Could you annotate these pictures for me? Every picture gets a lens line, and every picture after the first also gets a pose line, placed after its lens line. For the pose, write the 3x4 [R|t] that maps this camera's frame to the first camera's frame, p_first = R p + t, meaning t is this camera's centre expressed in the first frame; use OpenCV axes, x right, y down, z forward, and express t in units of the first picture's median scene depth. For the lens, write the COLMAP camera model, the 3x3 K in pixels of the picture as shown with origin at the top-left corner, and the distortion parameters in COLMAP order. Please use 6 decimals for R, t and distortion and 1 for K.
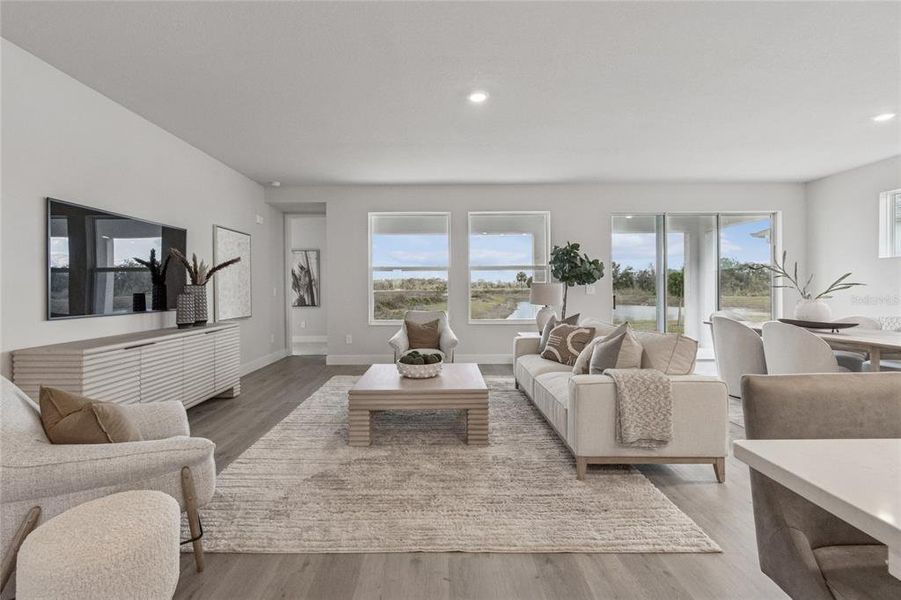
lens RADIAL K [[402.1, 0, 448.9], [0, 402.1, 291.2], [0, 0, 1]] dist [0.002631, 0.000260]
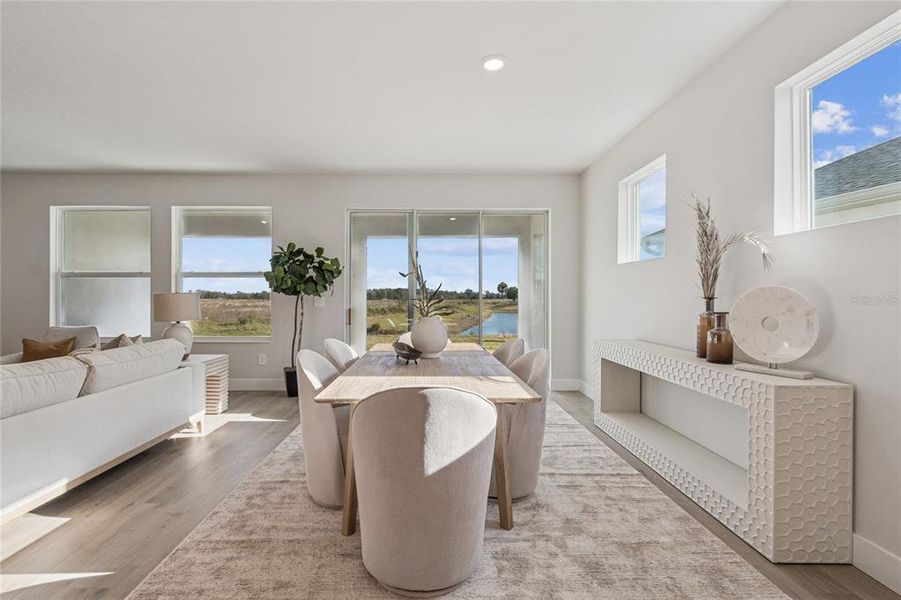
lens RADIAL K [[403.5, 0, 450.5], [0, 403.5, 300.0], [0, 0, 1]] dist [0.000187, -0.000058]
pose [[0.999460, 0.002092, 0.032794, 0.878371], [-0.001956, 0.999989, -0.004199, -0.010760], [-0.032803, 0.004133, 0.999453, 0.263656]]
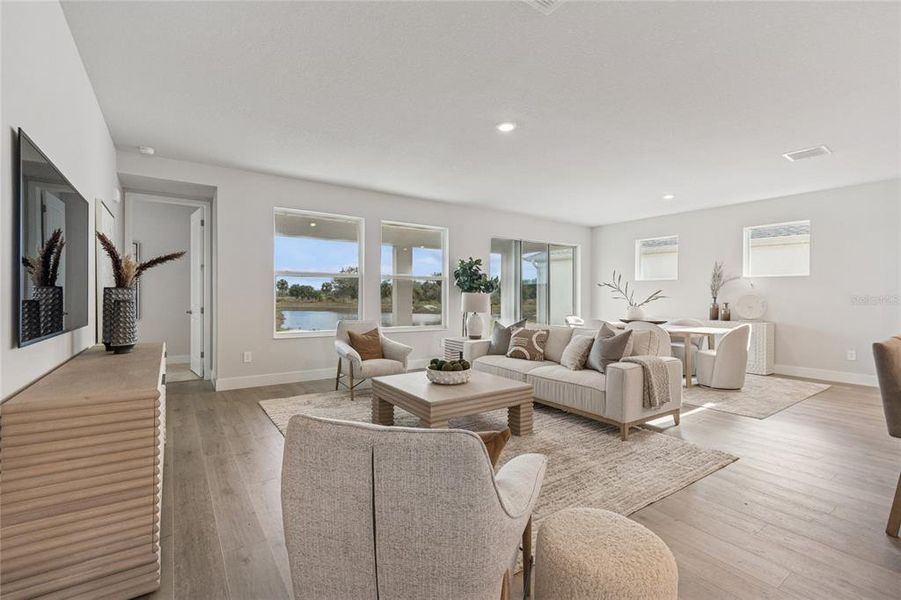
lens RADIAL K [[395.8, 0, 450.5], [0, 395.8, 300.0], [0, 0, 1]] dist [0.000616, 0.000082]
pose [[0.826514, 0.006027, 0.562884, -0.525124], [-0.005776, 0.999981, -0.002226, 0.002602], [-0.562887, -0.001411, 0.826533, 0.136204]]
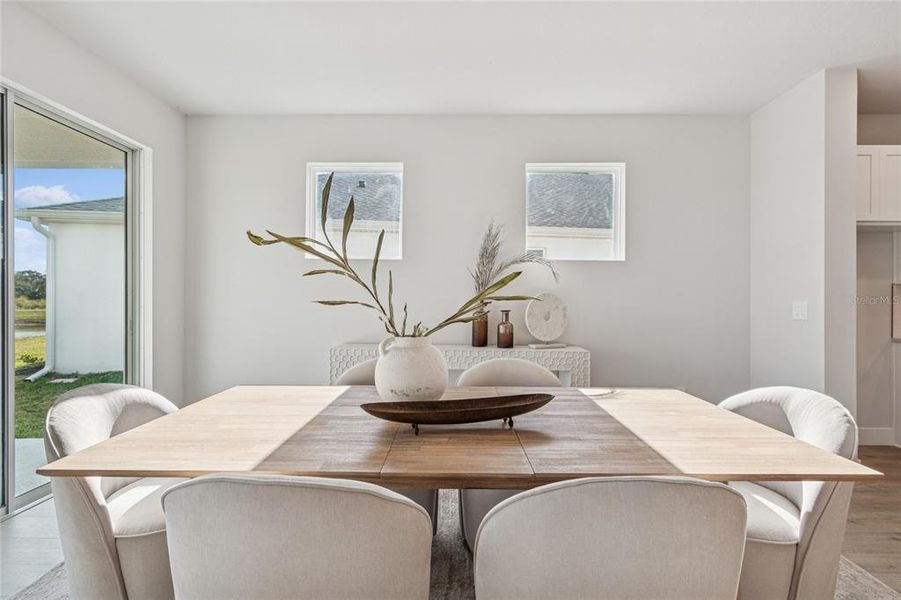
lens RADIAL K [[395.8, 0, 450.5], [0, 395.8, 300.0], [0, 0, 1]] dist [0.000616, 0.000082]
pose [[0.022203, 0.006364, 0.999733, 0.513248], [0.002807, 0.999975, -0.006428, -0.012241], [-0.999750, 0.002949, 0.022185, 0.918408]]
